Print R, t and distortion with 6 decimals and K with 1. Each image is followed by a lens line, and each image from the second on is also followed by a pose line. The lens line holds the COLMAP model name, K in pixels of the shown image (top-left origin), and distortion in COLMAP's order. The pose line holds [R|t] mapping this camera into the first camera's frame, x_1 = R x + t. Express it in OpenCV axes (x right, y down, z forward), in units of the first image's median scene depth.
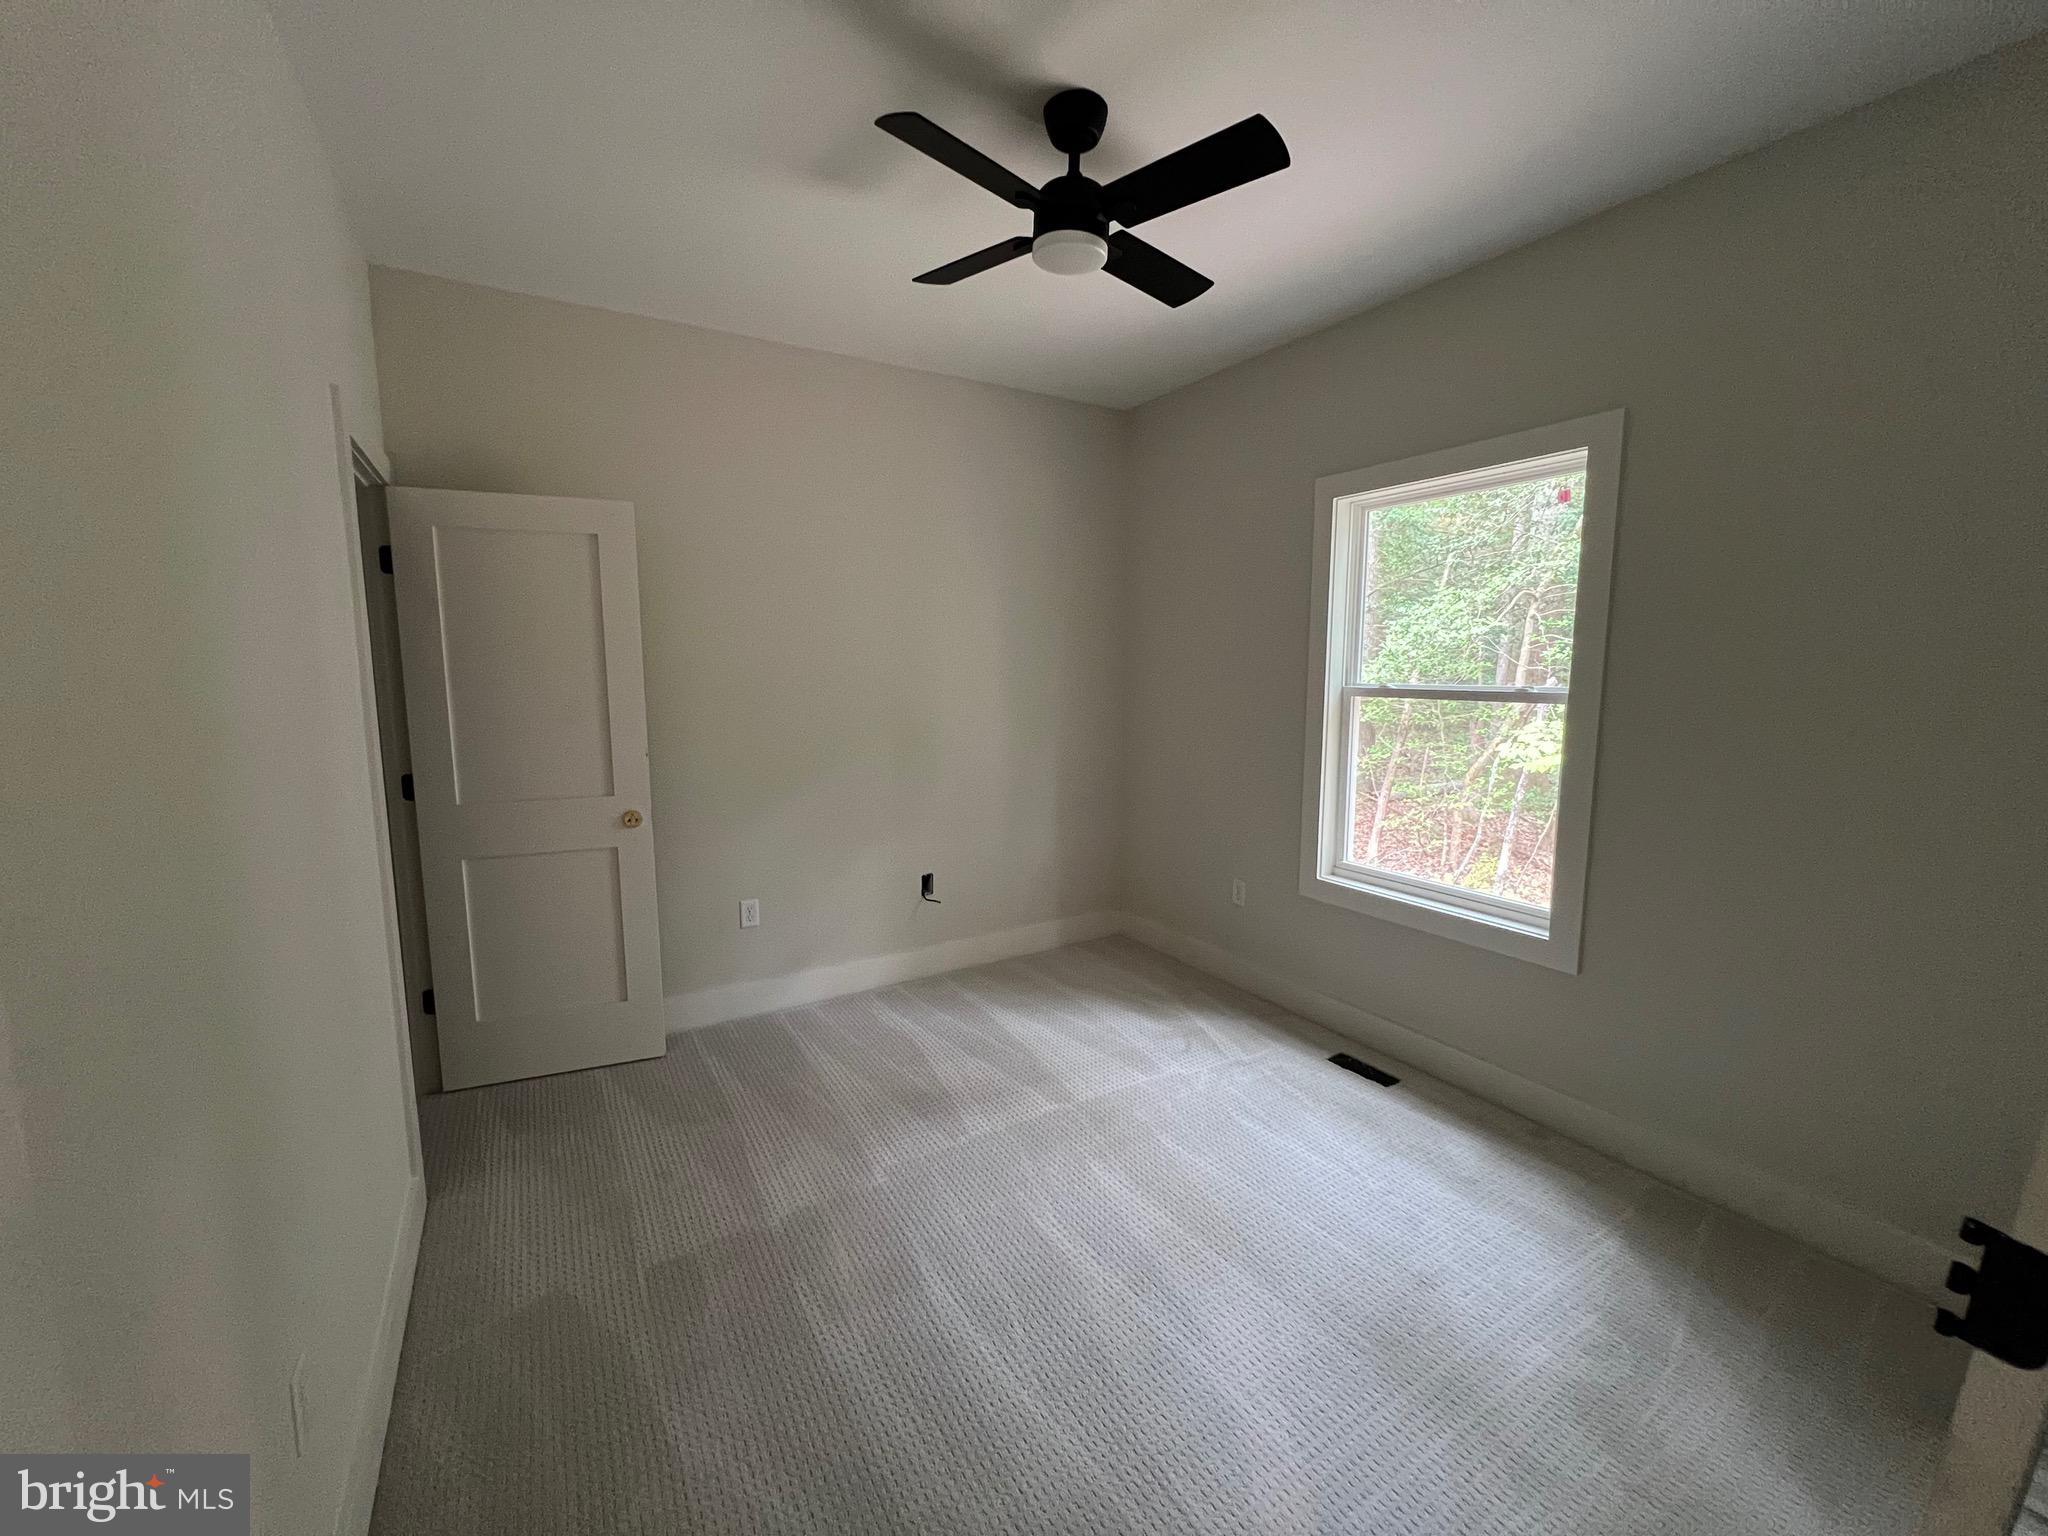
lens RADIAL K [[811.9, 0, 1016.6], [0, 811.9, 763.5], [0, 0, 1]] dist [-0.003542, -0.000237]
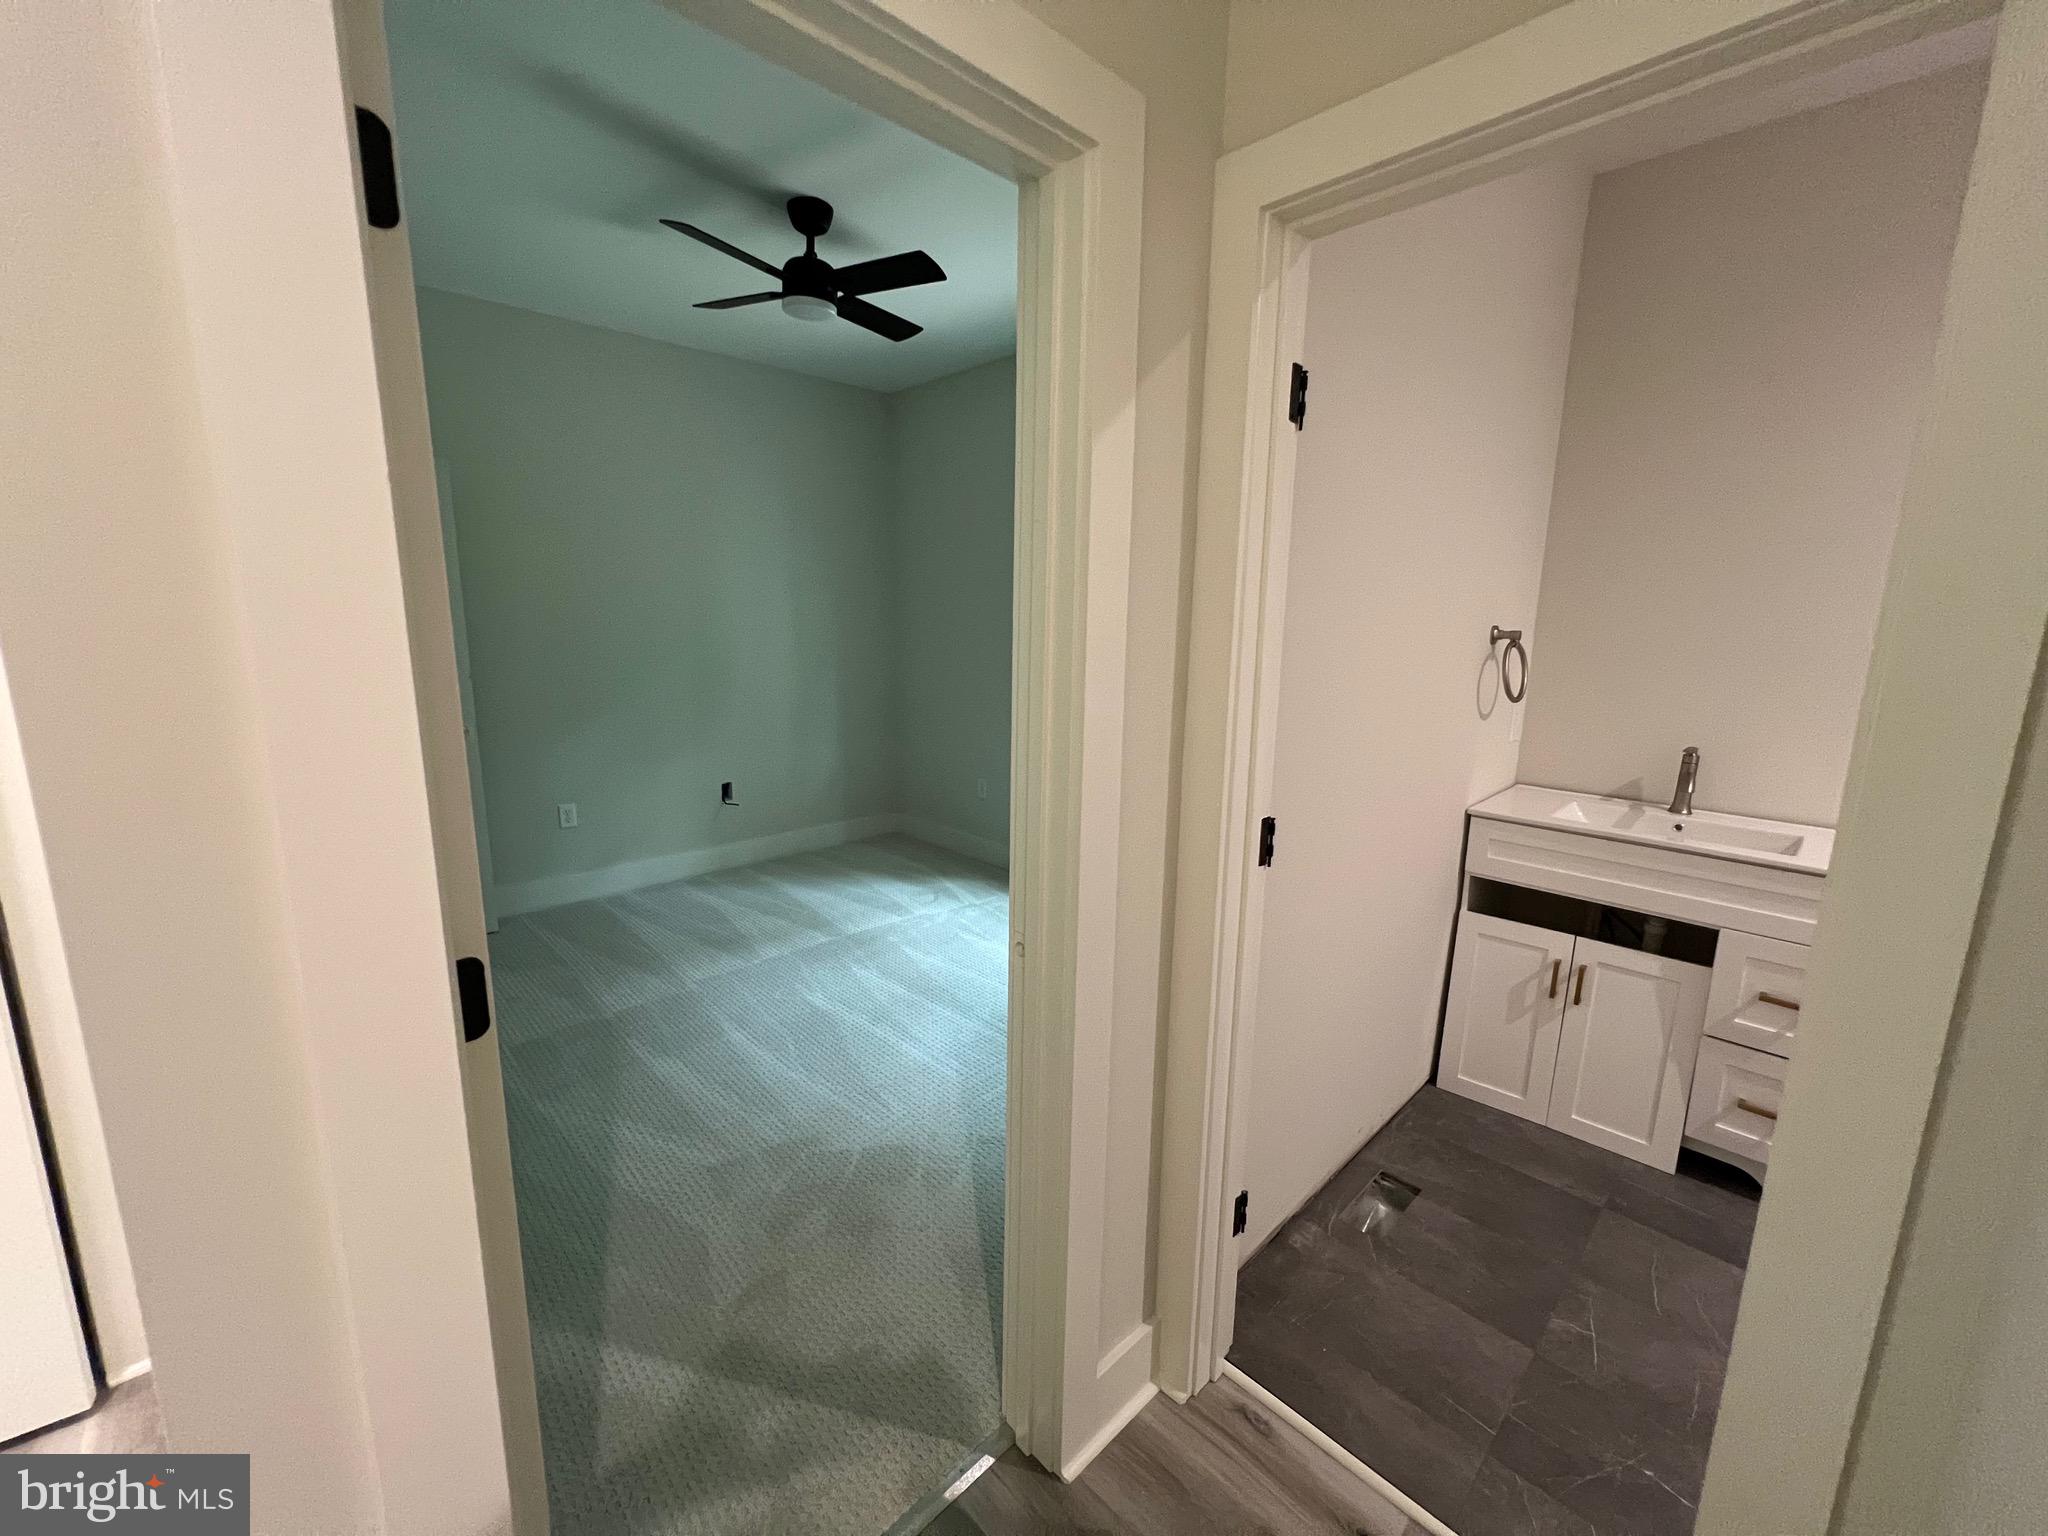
lens RADIAL K [[822.7, 0, 1021.0], [0, 822.7, 765.3], [0, 0, 1]] dist [-0.000869, 0.000810]
pose [[0.974972, -0.026591, 0.220734, 0.060126], [0.012864, 0.997906, 0.063394, 0.051522], [-0.221957, -0.058968, 0.973272, -0.356637]]
